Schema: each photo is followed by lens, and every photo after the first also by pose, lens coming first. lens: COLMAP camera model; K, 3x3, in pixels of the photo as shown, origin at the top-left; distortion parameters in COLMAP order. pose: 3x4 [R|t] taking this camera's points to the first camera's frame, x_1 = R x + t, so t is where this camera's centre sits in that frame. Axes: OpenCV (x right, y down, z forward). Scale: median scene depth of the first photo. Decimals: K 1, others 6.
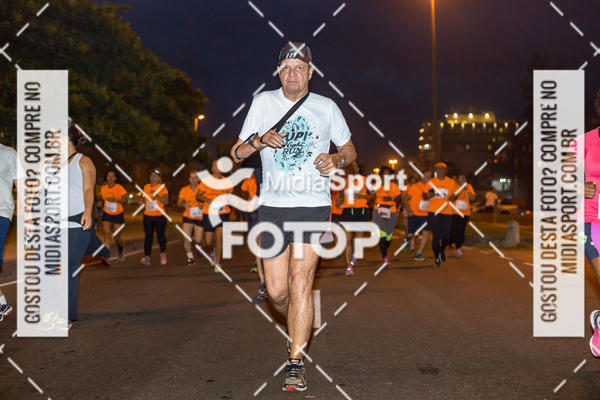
lens RADIAL K [[247.4, 0, 299.7], [0, 247.4, 201.4], [0, 0, 1]] dist [0.029738, 0.001719]
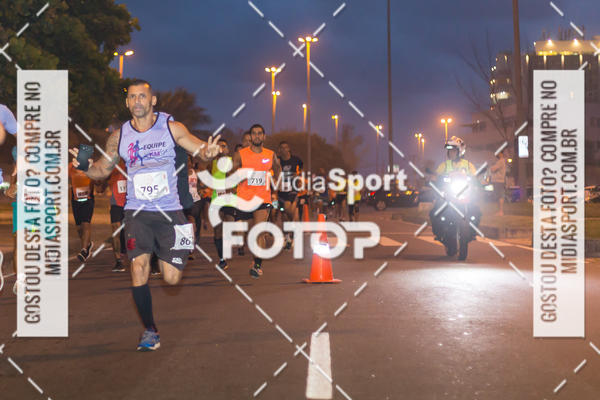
lens RADIAL K [[247.4, 0, 297.7], [0, 247.4, 201.2], [0, 0, 1]] dist [0.029738, 0.001719]
pose [[0.999973, -0.000876, -0.007233, 0.024250], [0.000874, 1.000000, -0.000297, 0.029024], [0.007233, 0.000290, 0.999974, 0.384829]]
